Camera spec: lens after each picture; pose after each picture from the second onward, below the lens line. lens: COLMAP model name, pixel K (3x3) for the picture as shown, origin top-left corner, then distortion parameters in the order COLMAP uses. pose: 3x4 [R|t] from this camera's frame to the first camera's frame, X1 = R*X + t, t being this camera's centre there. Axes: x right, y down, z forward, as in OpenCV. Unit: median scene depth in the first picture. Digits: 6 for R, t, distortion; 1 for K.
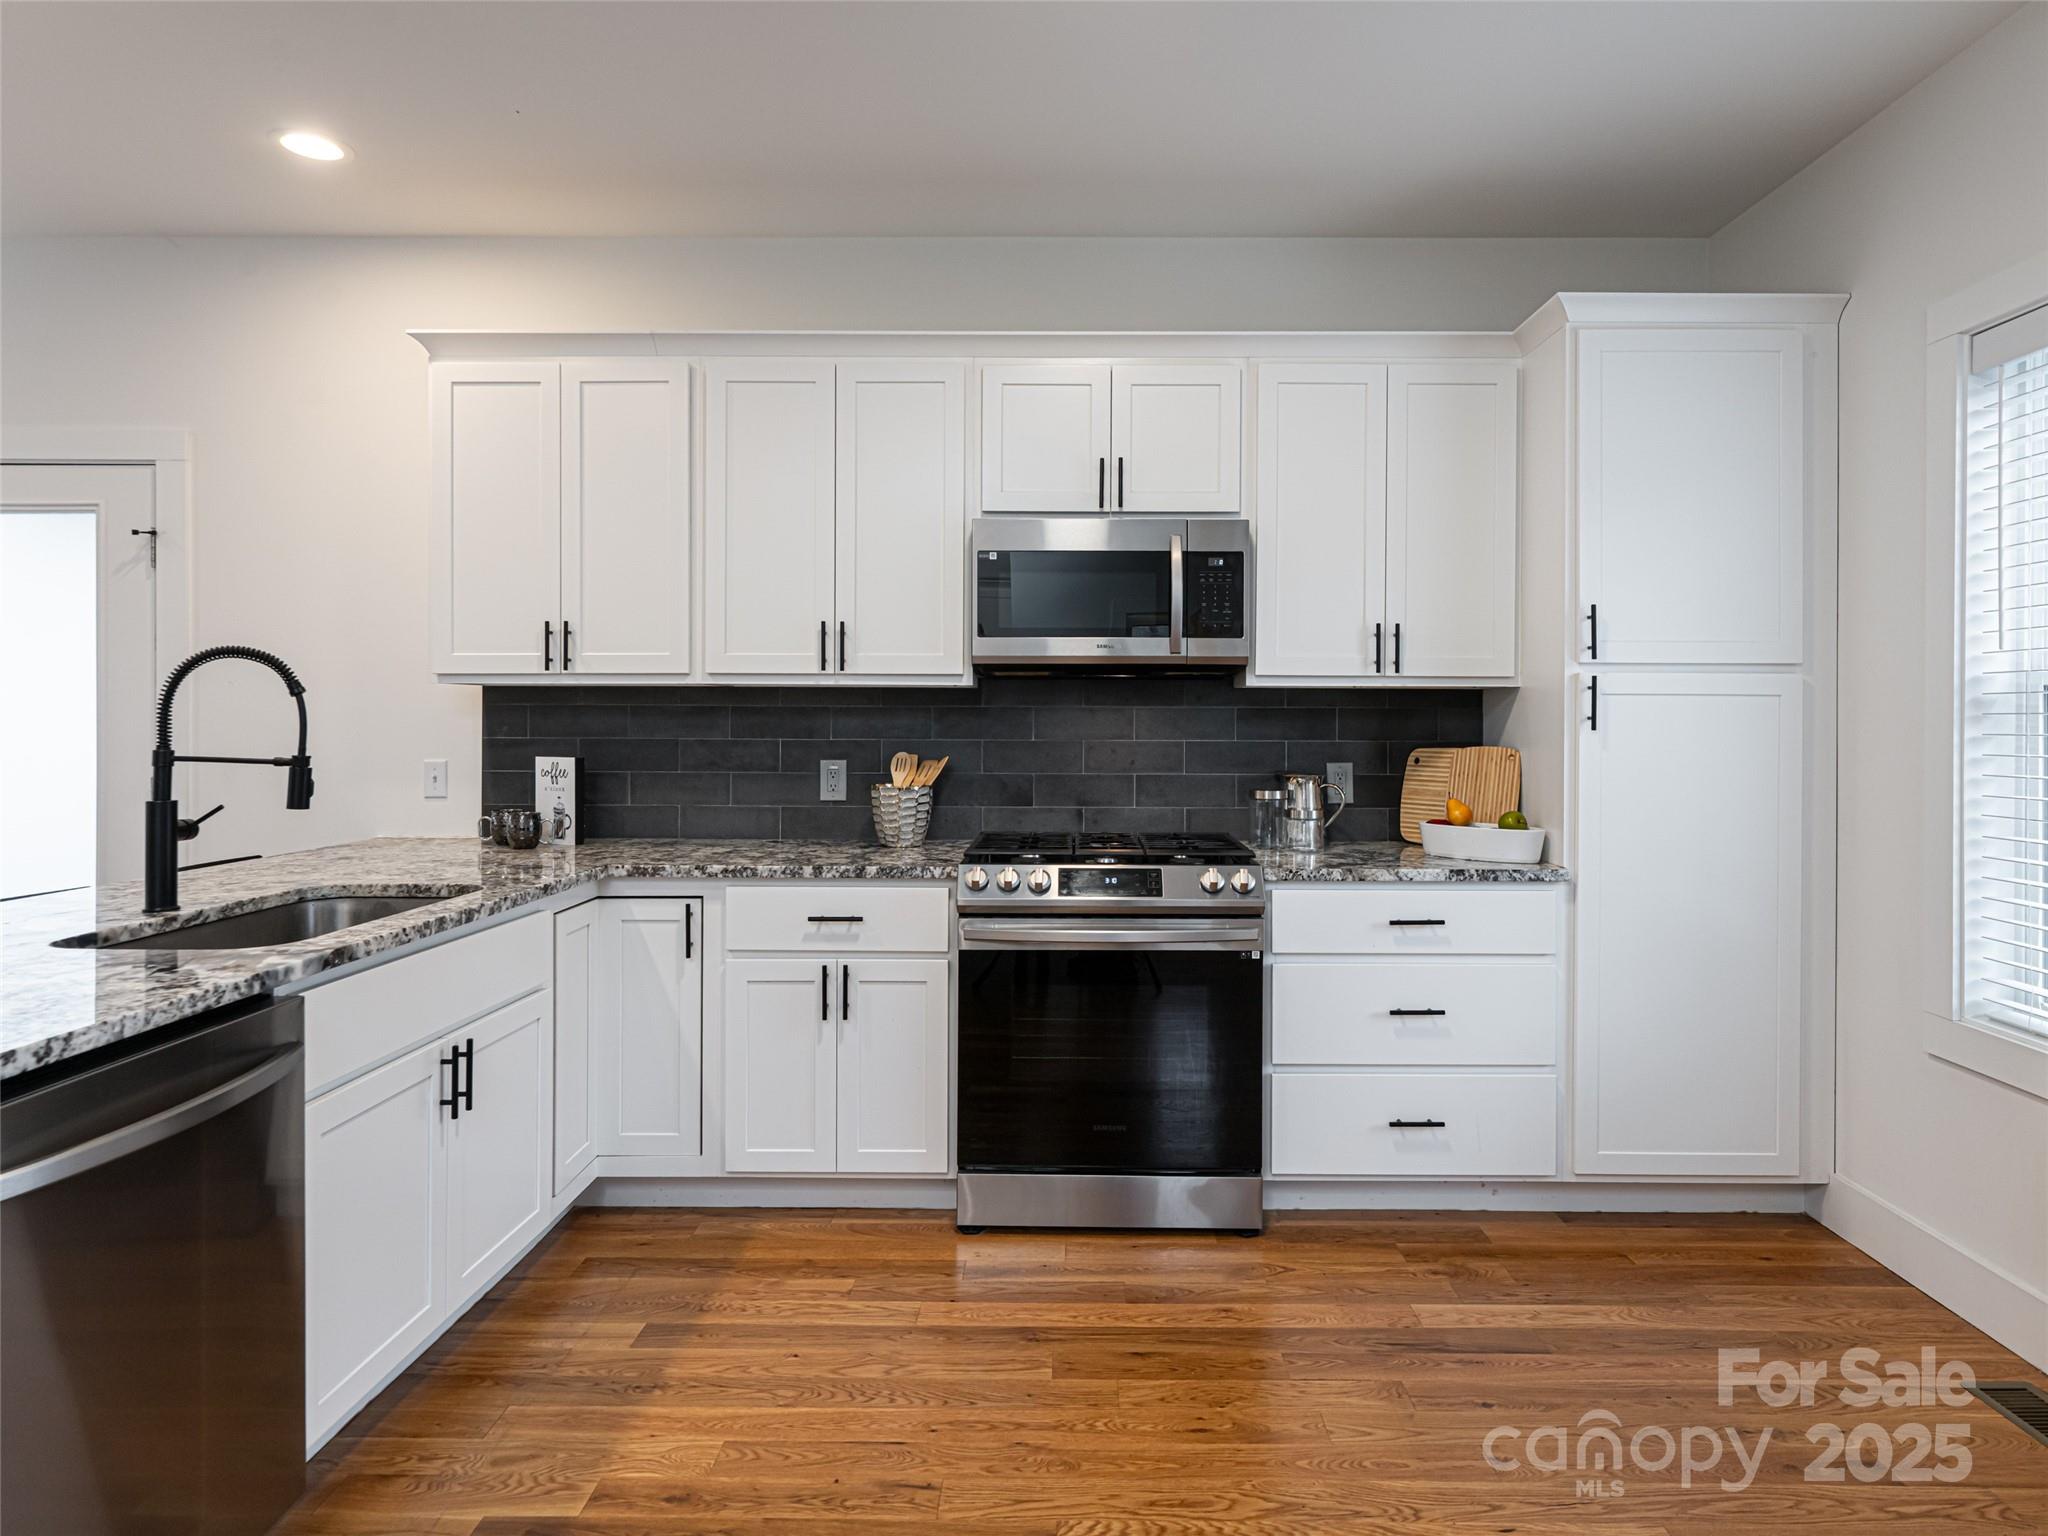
lens RADIAL K [[1184.5, 0, 1054.4], [0, 1184.5, 729.1], [0, 0, 1]] dist [-0.003114, 0.002681]
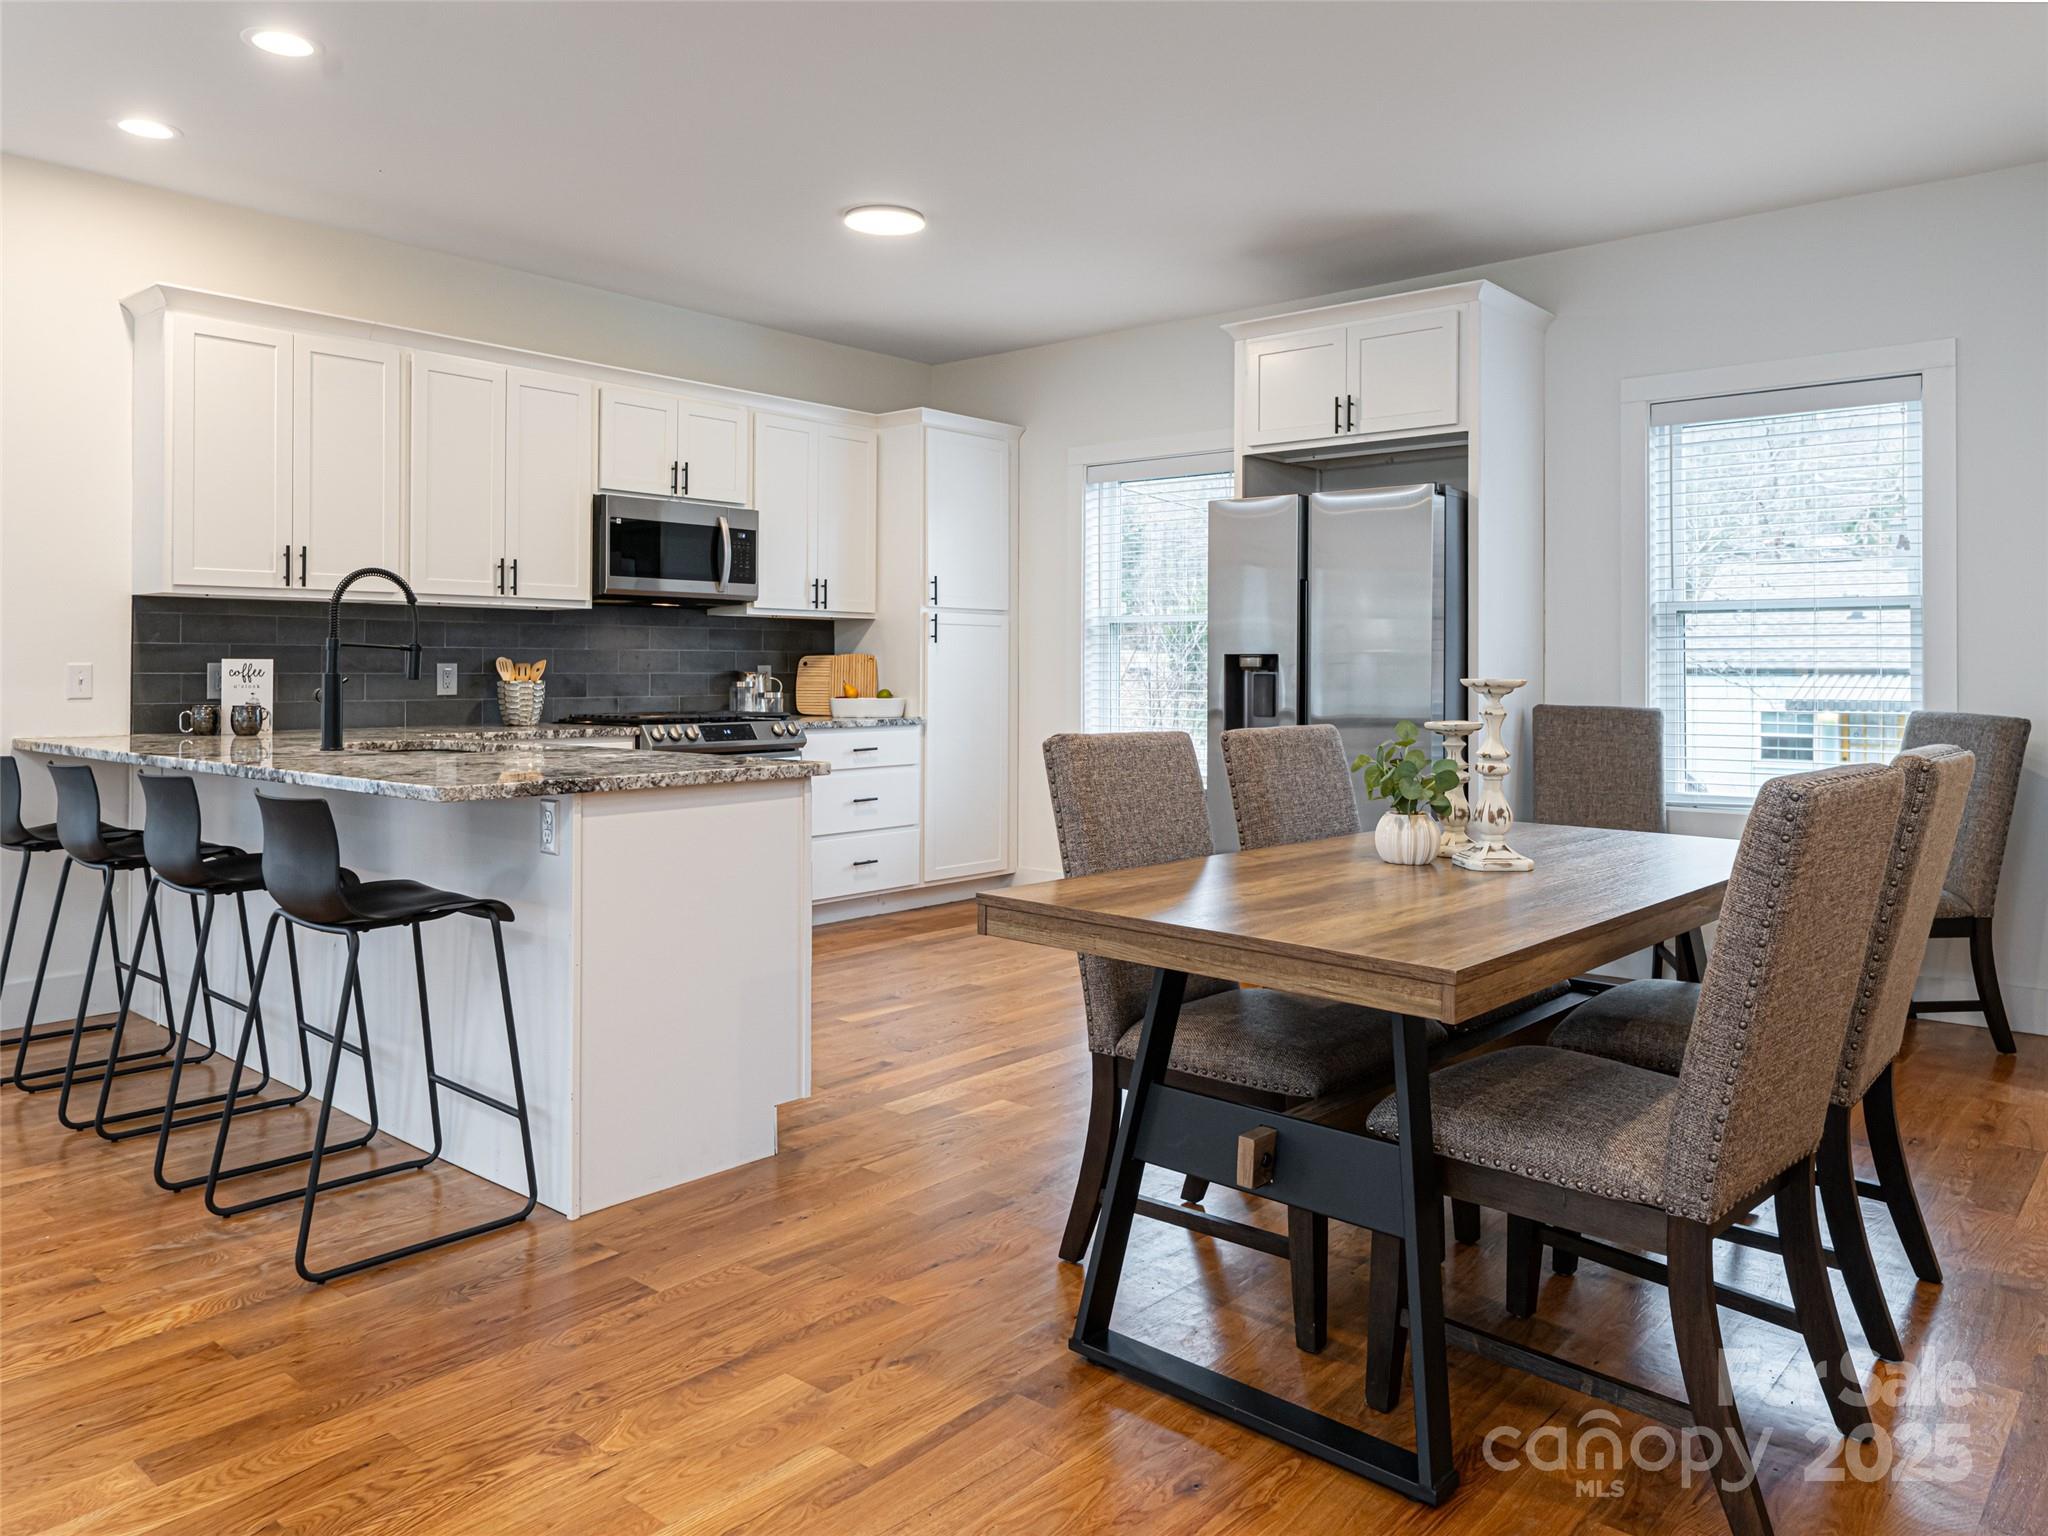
lens RADIAL K [[1433.8, 0, 1062.7], [0, 1433.8, 659.8], [0, 0, 1]] dist [-0.010310, 0.014518]
pose [[0.641822, 0.002153, 0.766851, -1.043934], [0.006197, 0.999949, -0.007994, 0.042865], [-0.766829, 0.009882, 0.641776, -0.552744]]
